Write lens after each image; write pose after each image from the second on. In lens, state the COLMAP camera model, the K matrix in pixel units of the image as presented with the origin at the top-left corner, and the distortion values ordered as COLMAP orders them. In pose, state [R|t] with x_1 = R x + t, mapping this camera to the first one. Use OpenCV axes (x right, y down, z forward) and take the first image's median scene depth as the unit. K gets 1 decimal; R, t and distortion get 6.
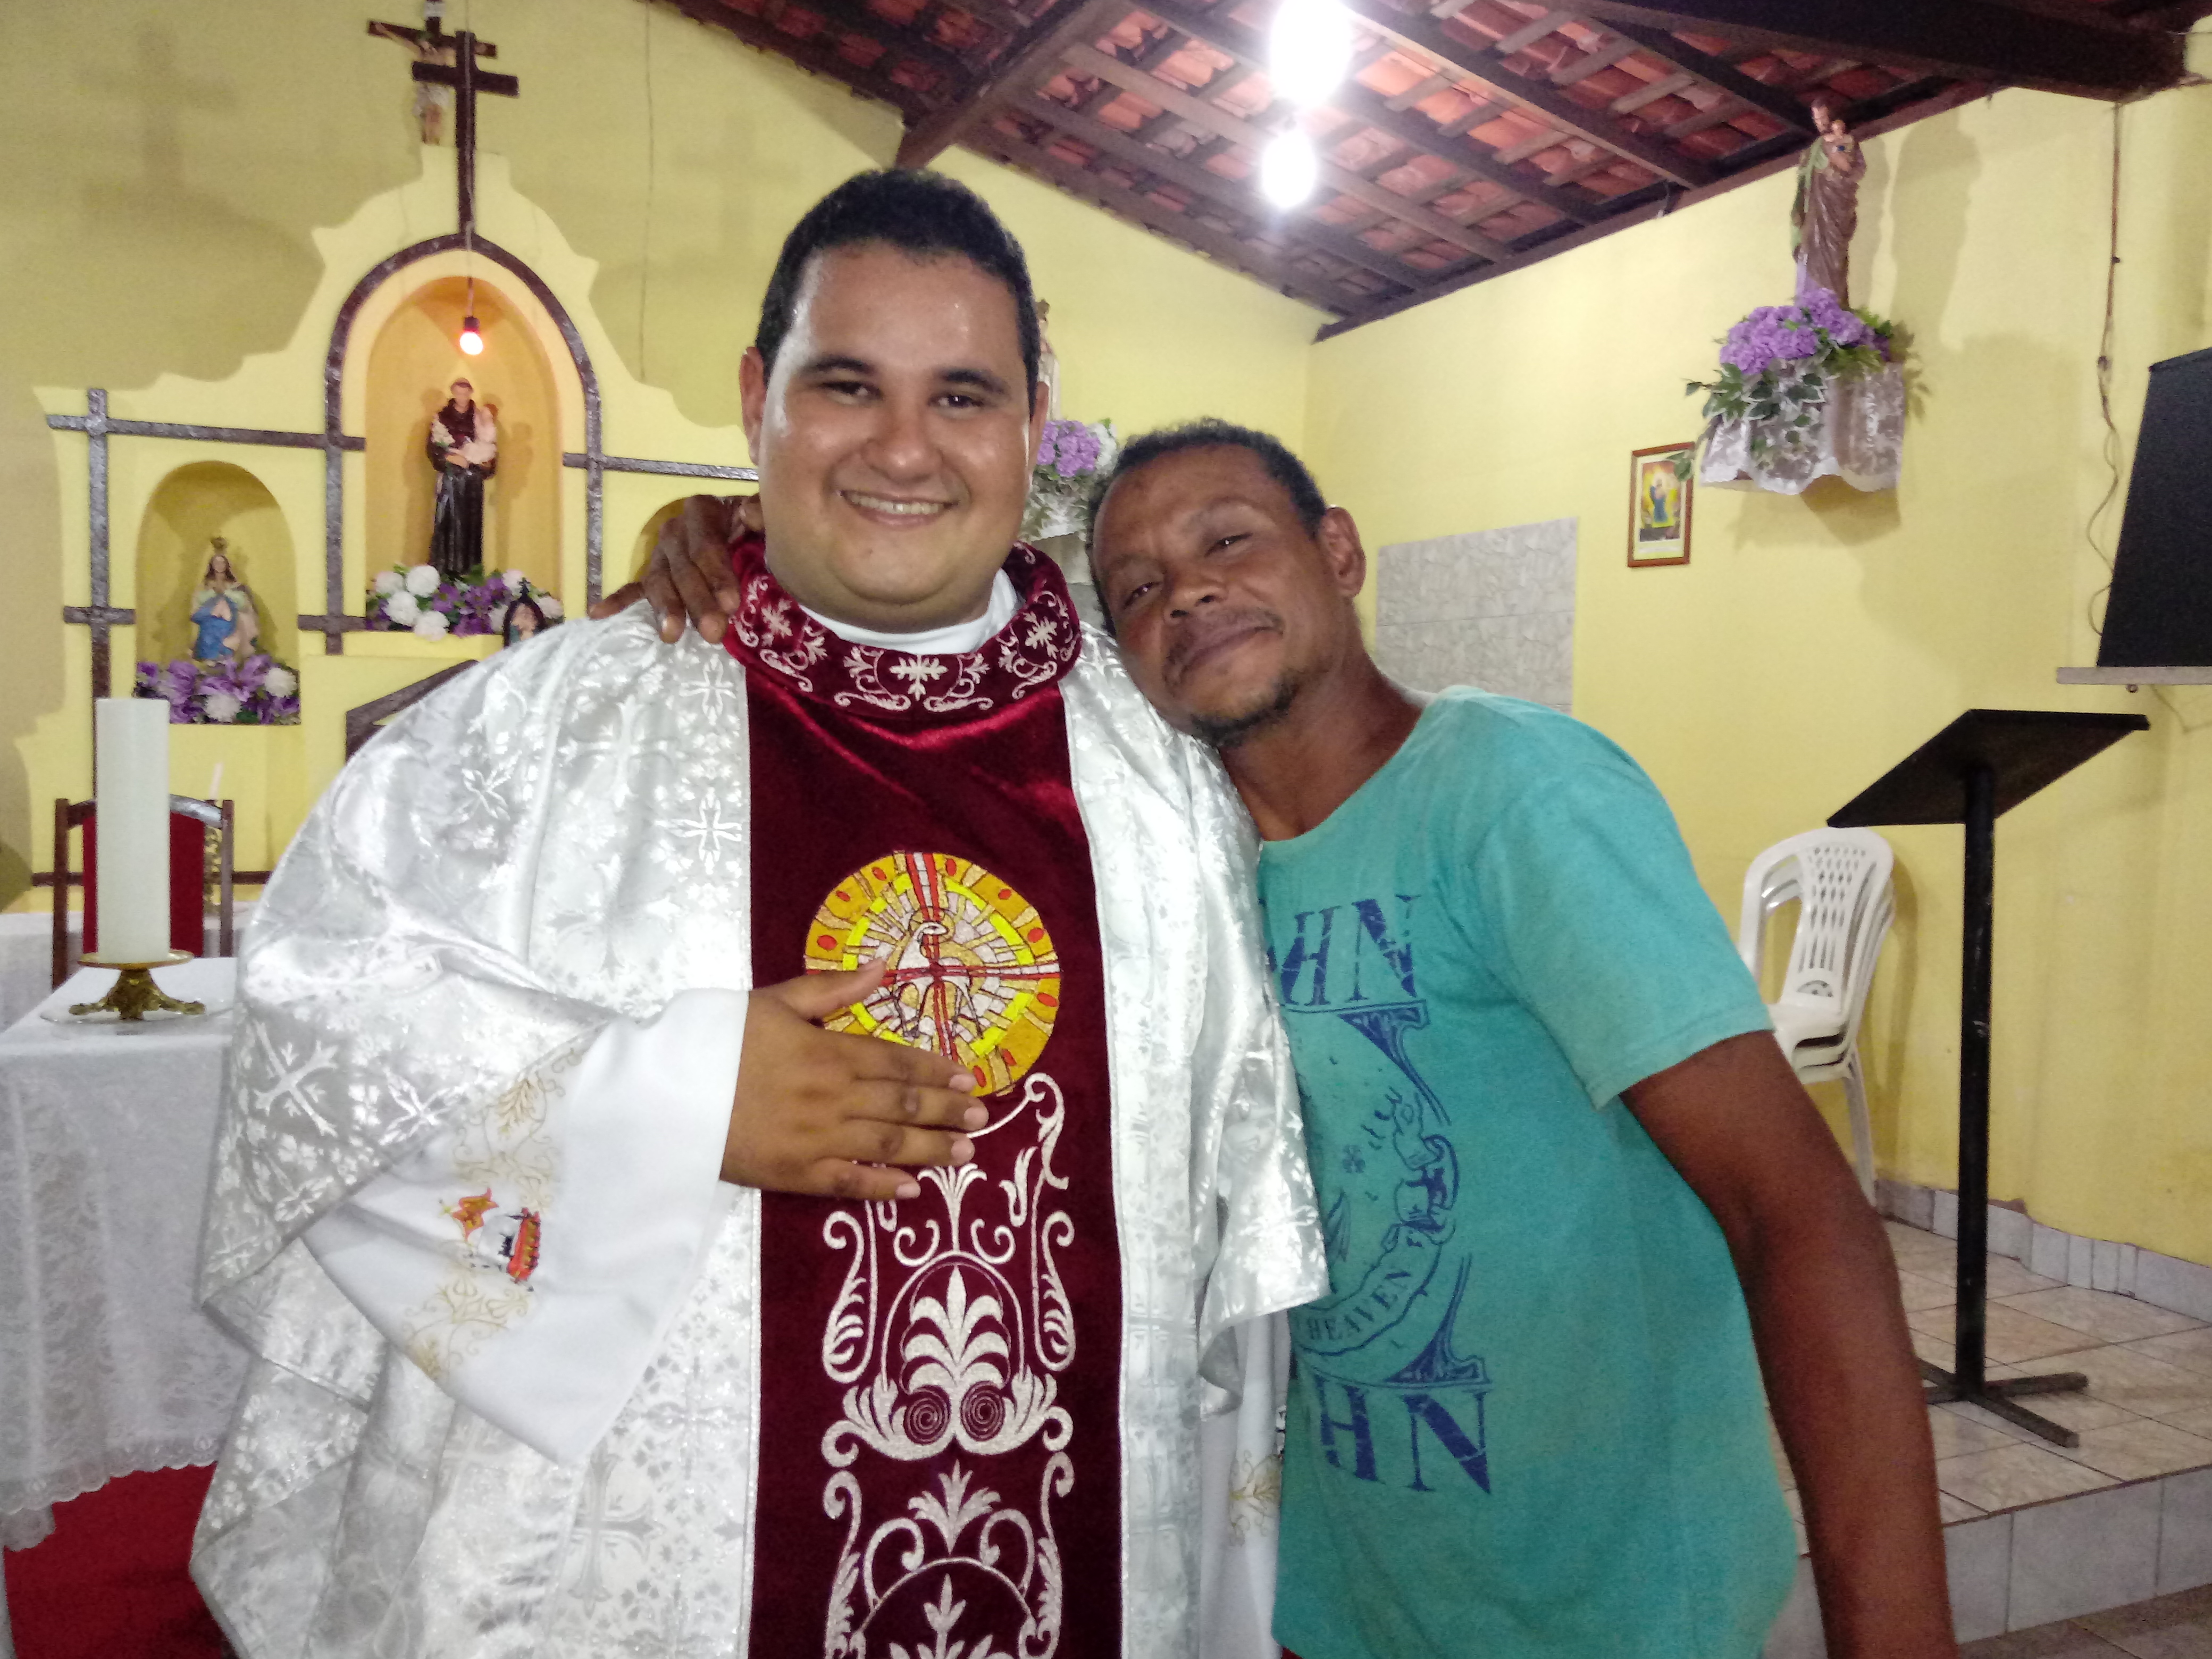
lens RADIAL K [[1733.7, 0, 1097.9], [0, 1733.7, 855.1], [0, 0, 1]] dist [0.032709, -0.026617]
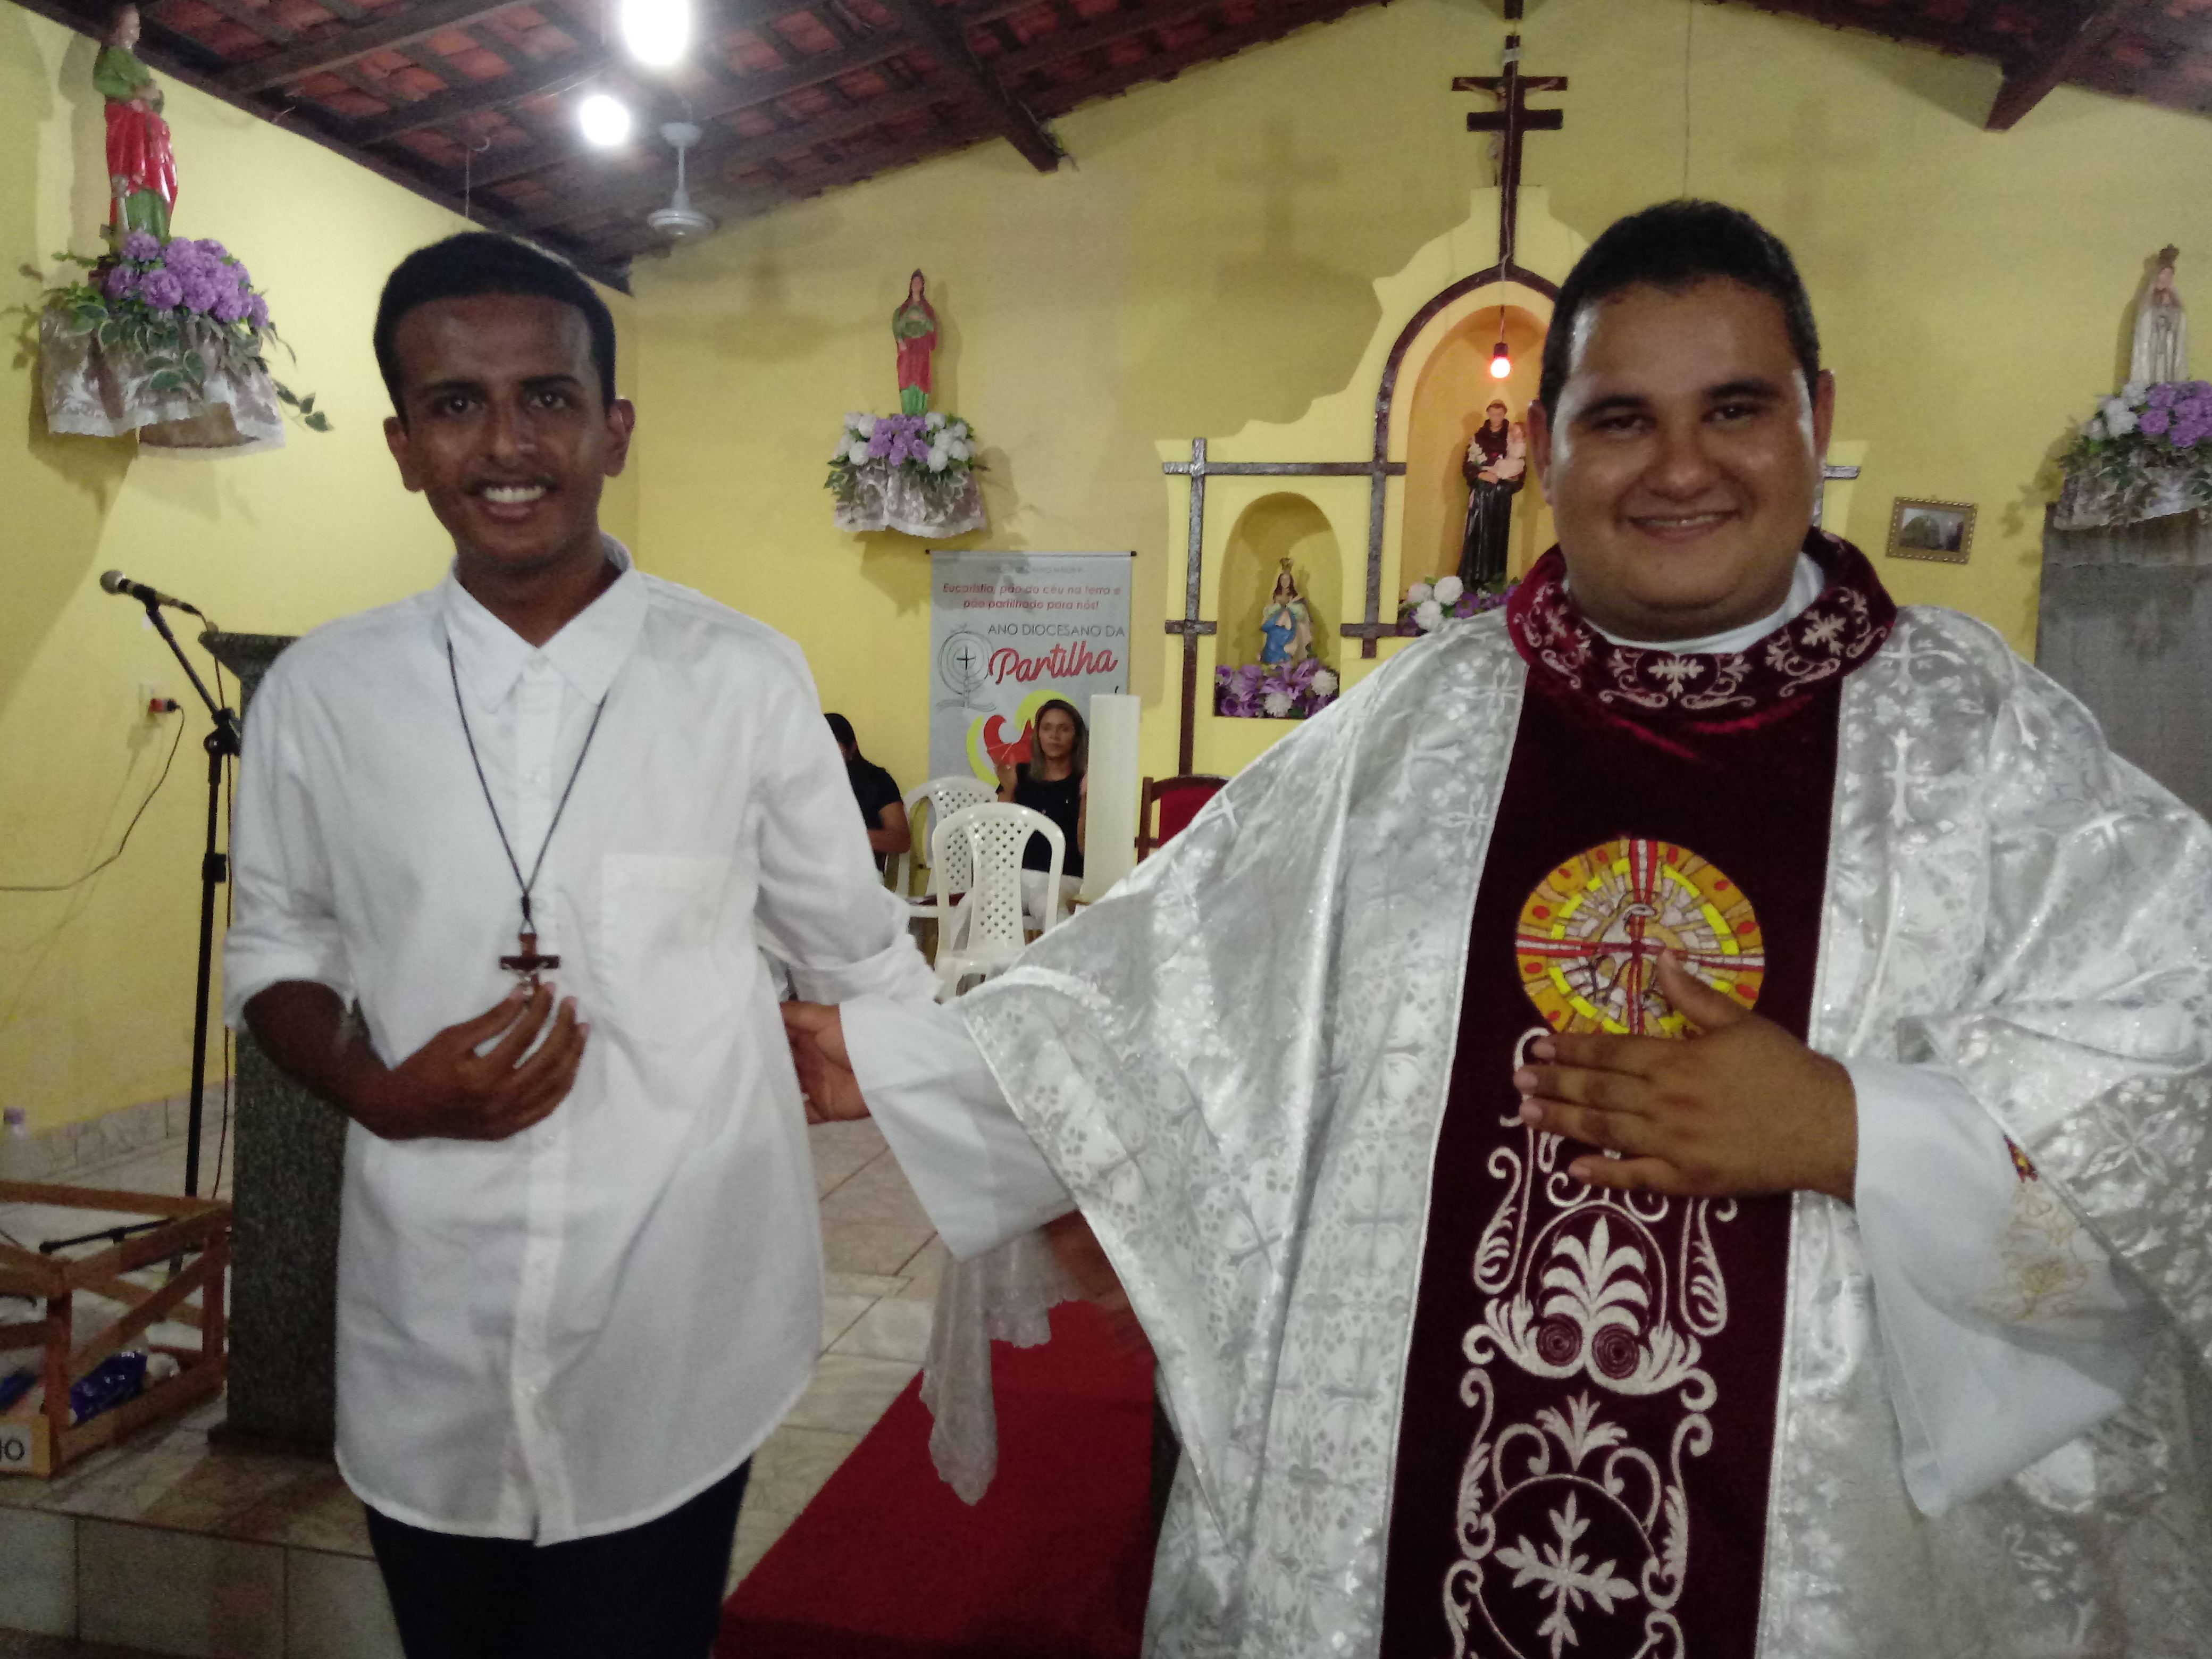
lens RADIAL K [[1733.7, 0, 1095.0], [0, 1733.7, 836.0], [0, 0, 1]] dist [0.032709, -0.026617]
pose [[0.825521, 0.054800, -0.561704, 0.048738], [-0.061686, 0.998073, 0.006713, 0.002213], [0.560989, 0.029108, 0.827311, -0.017571]]
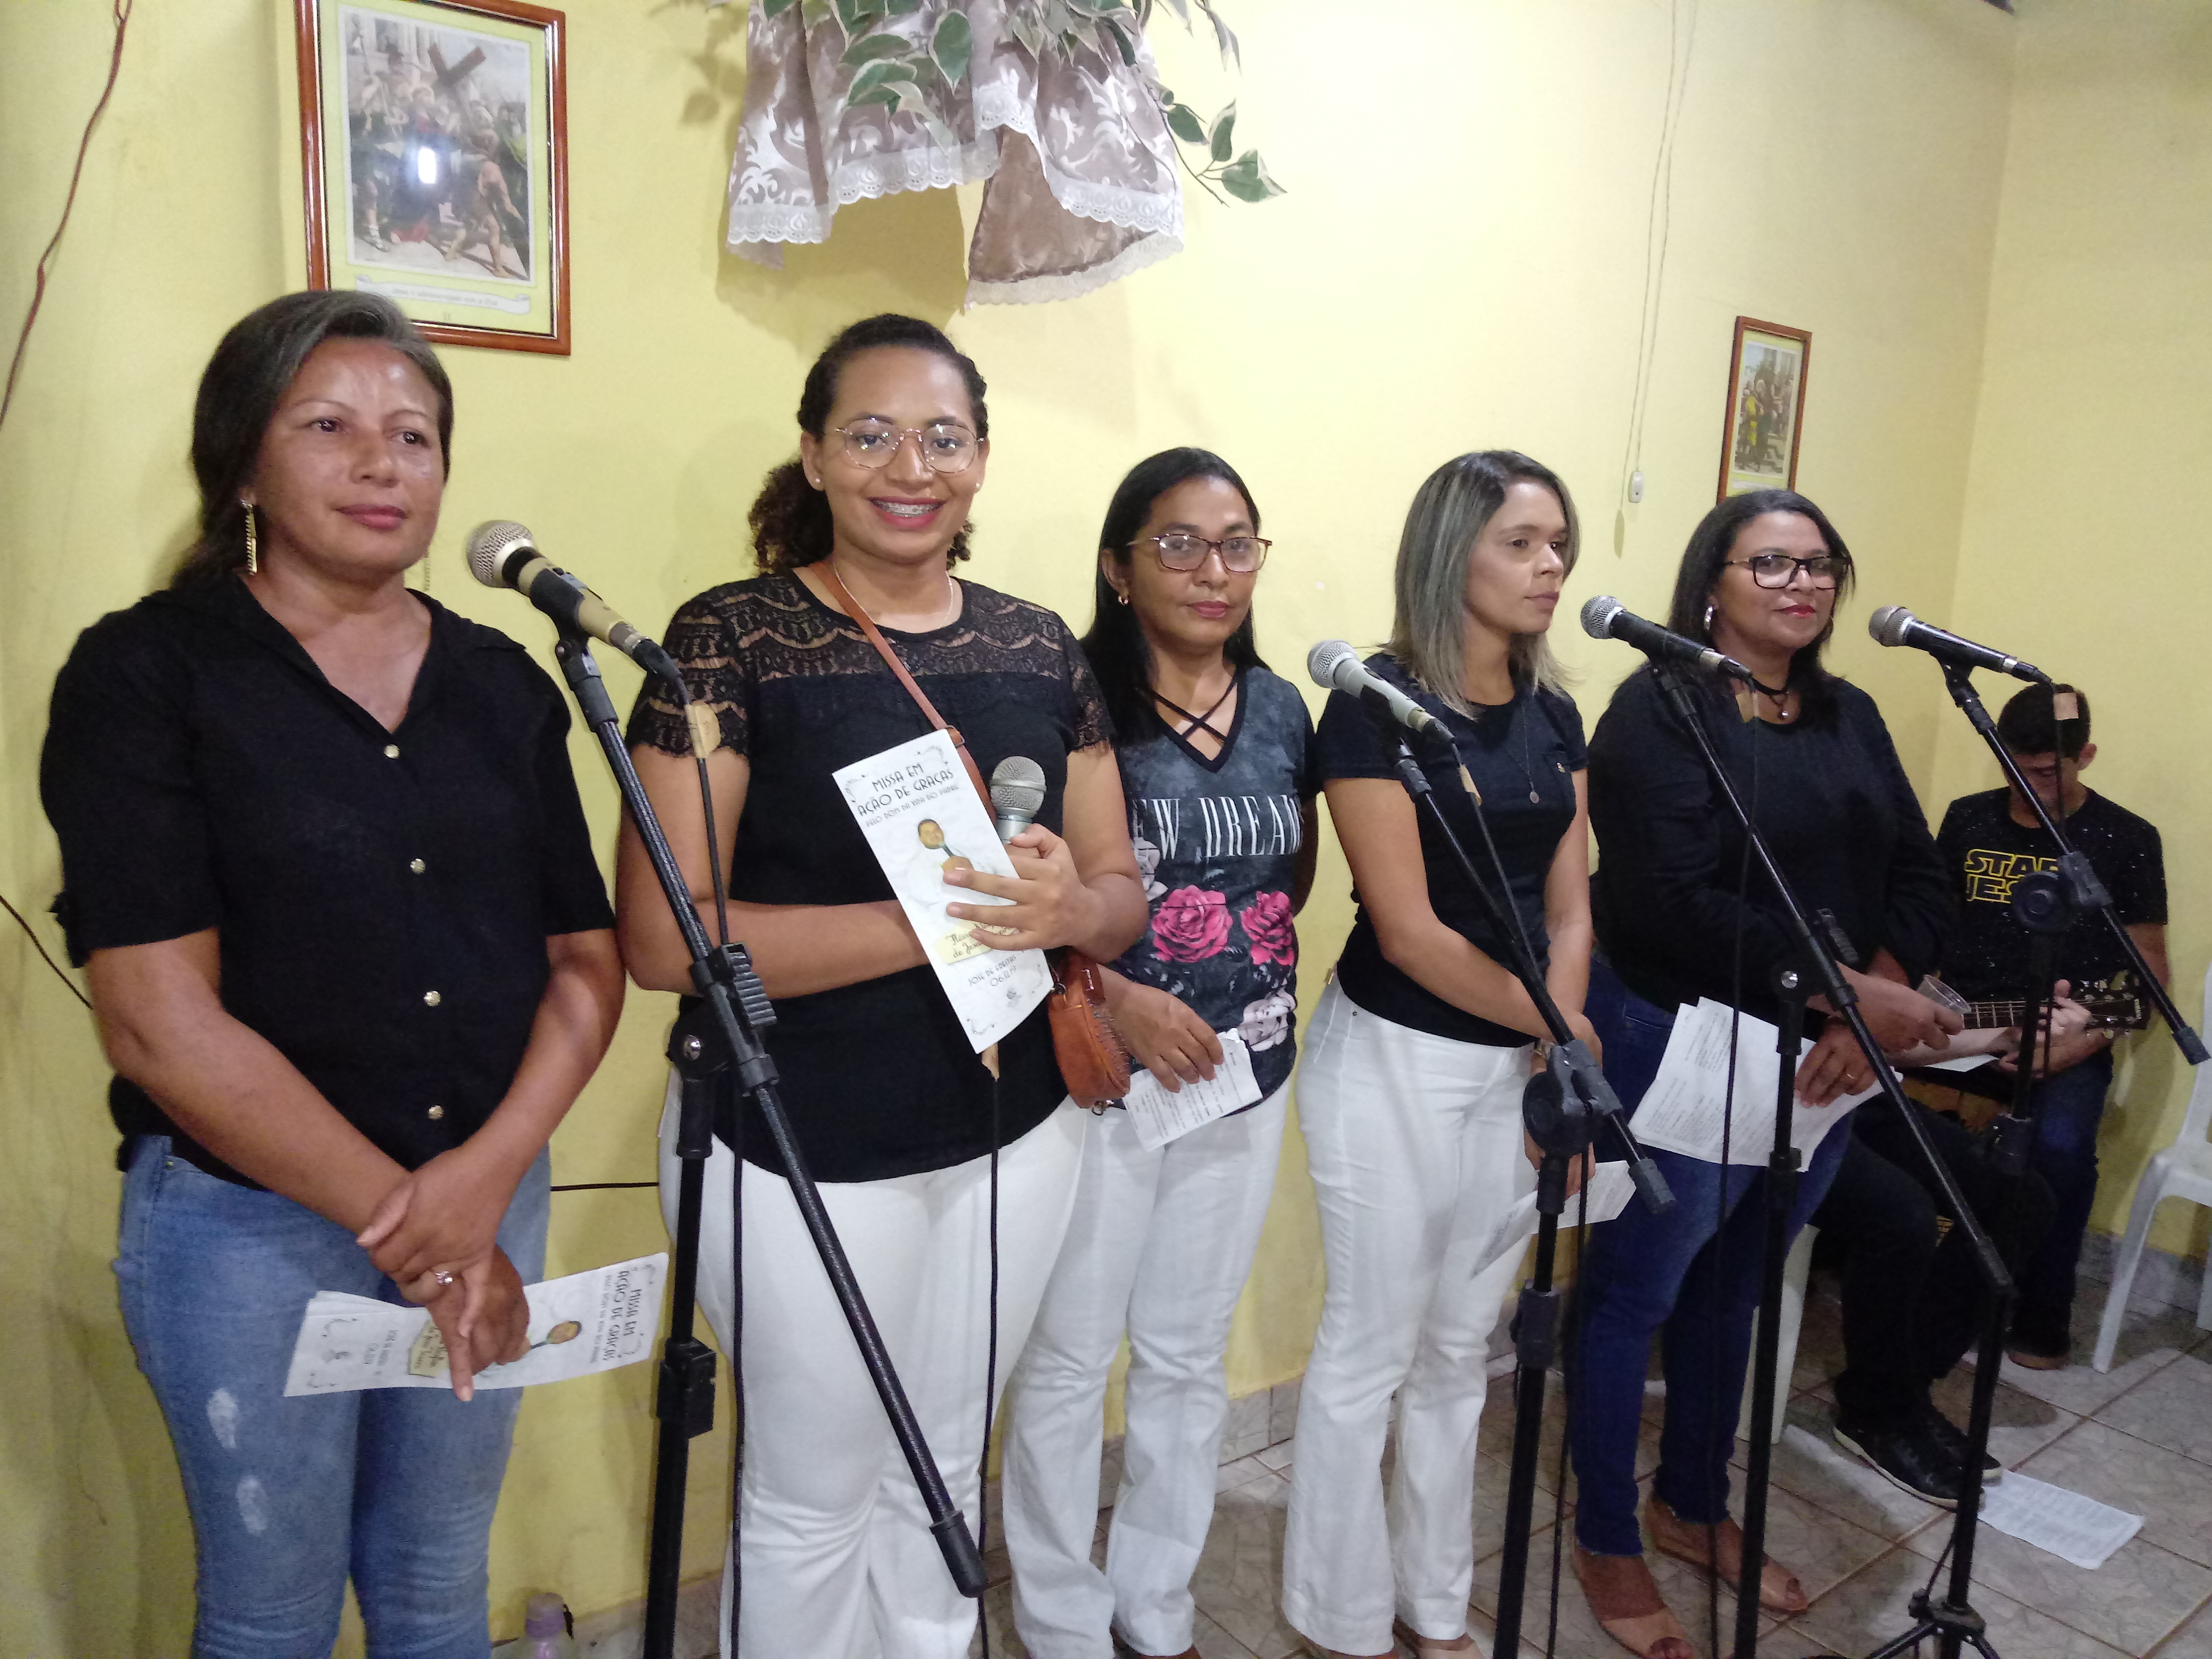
lens RADIAL K [[1729.2, 0, 1096.7], [0, 1729.2, 839.3], [0, 0, 1]] dist [0.006404, 0.004574]
pose [[0.269010, 0.127236, -0.954696, -0.449628], [-0.118342, 0.988091, 0.098340, -0.072673], [0.955839, 0.086527, 0.280864, 0.391924]]
